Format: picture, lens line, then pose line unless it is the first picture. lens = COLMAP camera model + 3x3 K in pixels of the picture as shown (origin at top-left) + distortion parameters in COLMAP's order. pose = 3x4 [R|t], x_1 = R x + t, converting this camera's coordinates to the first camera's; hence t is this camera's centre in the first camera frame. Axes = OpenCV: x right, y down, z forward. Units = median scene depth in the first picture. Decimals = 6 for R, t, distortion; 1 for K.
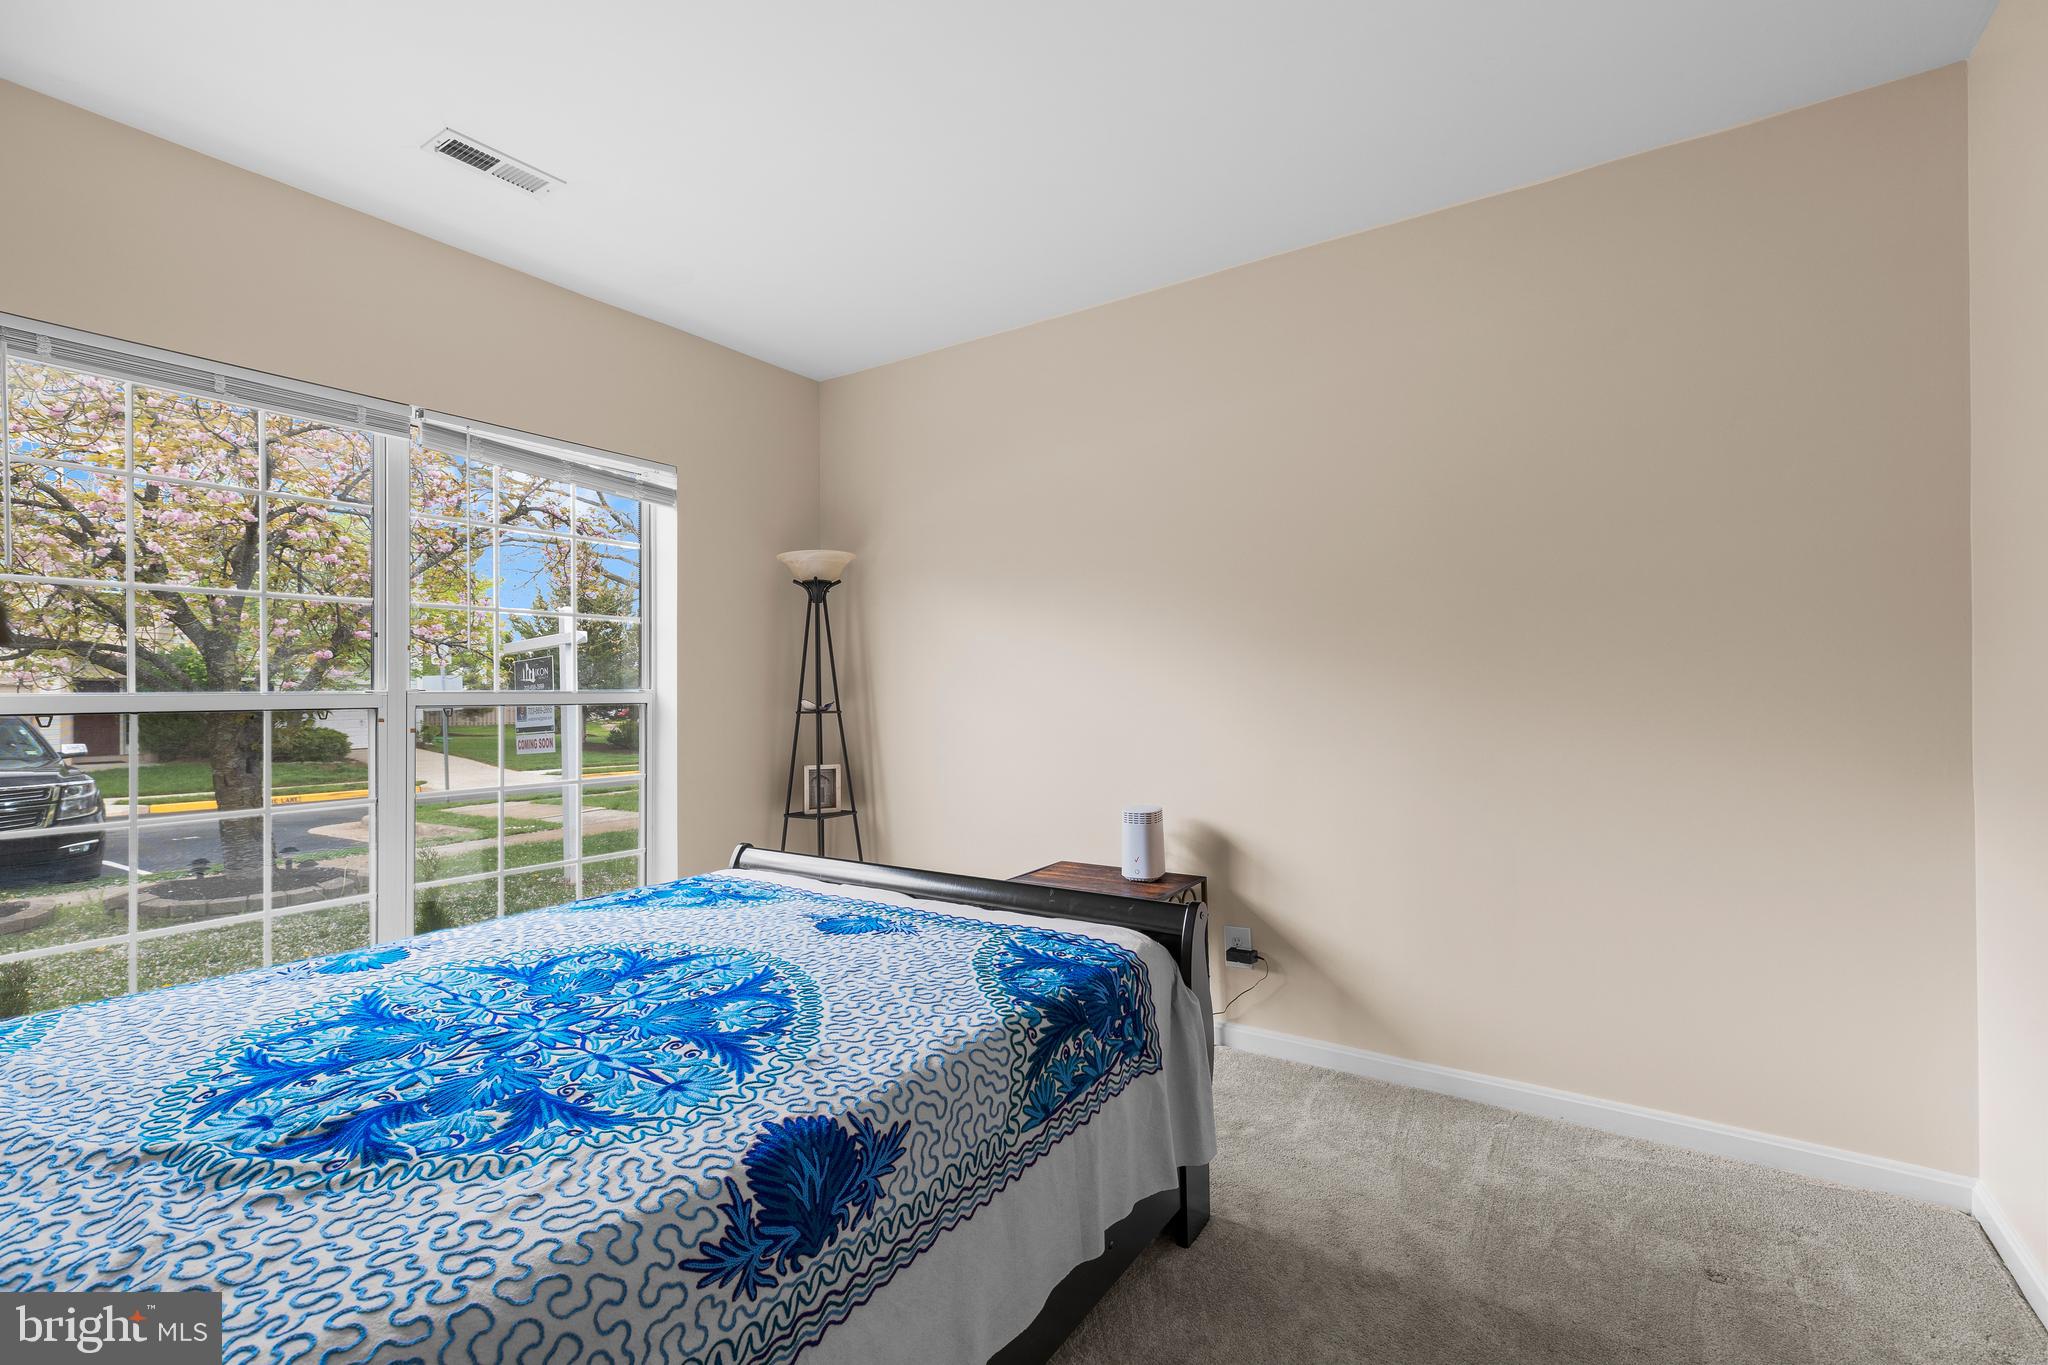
lens RADIAL K [[920.5, 0, 1021.1], [0, 920.5, 670.1], [0, 0, 1]] dist [0.004422, 0.000474]
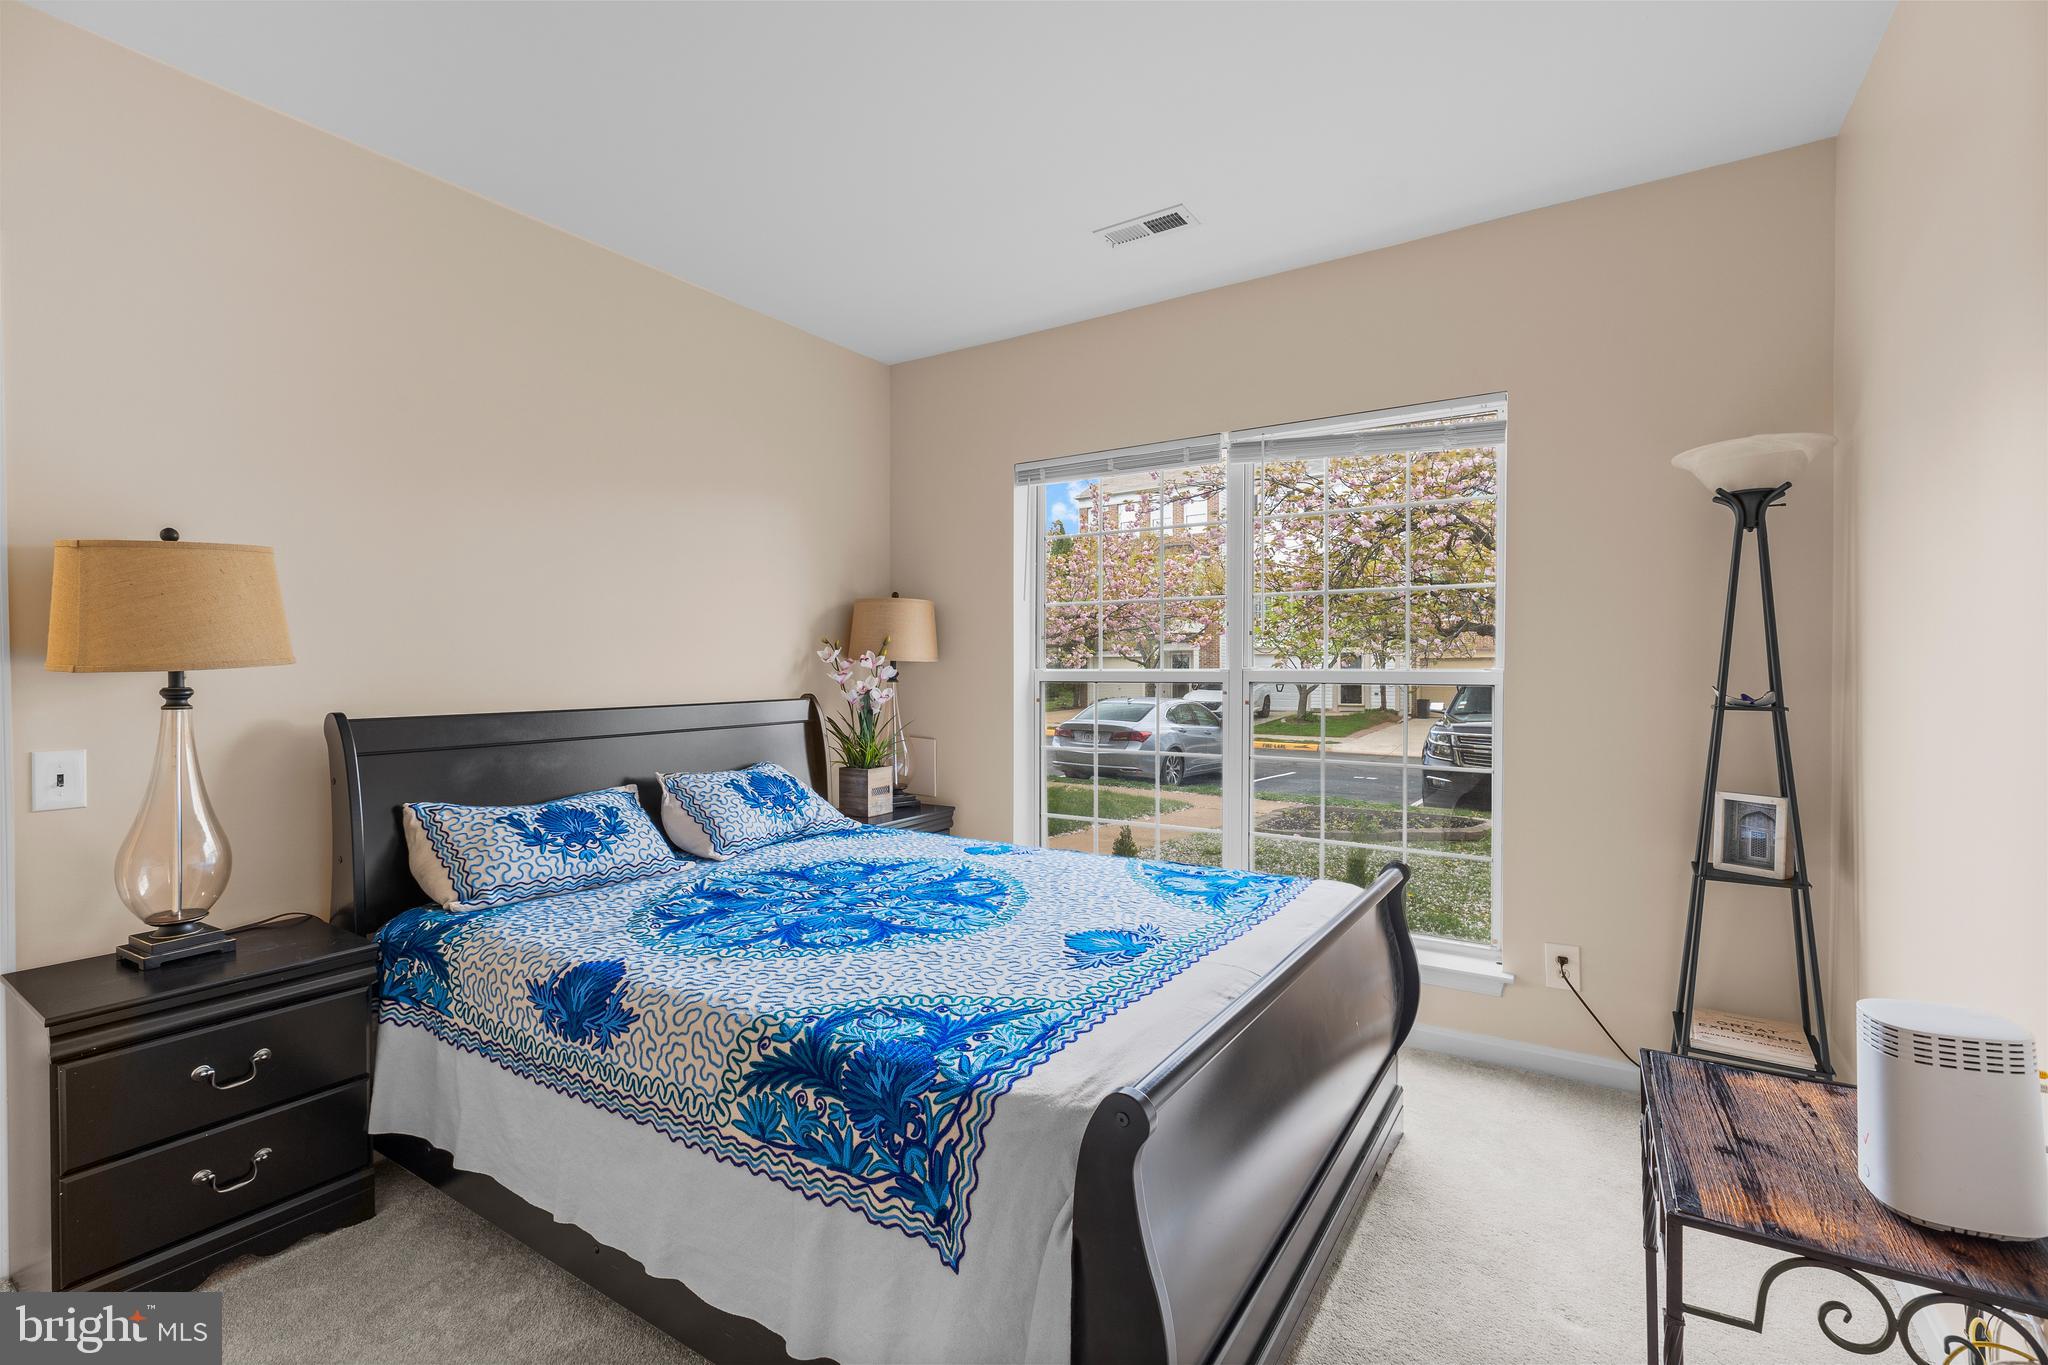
lens RADIAL K [[920.5, 0, 1021.1], [0, 920.5, 670.1], [0, 0, 1]] dist [0.004422, 0.000474]
pose [[0.005856, 0.009663, -0.999936, 0.969329], [0.024478, 0.999652, 0.009803, 0.008486], [0.999683, -0.024534, 0.005617, 1.284297]]
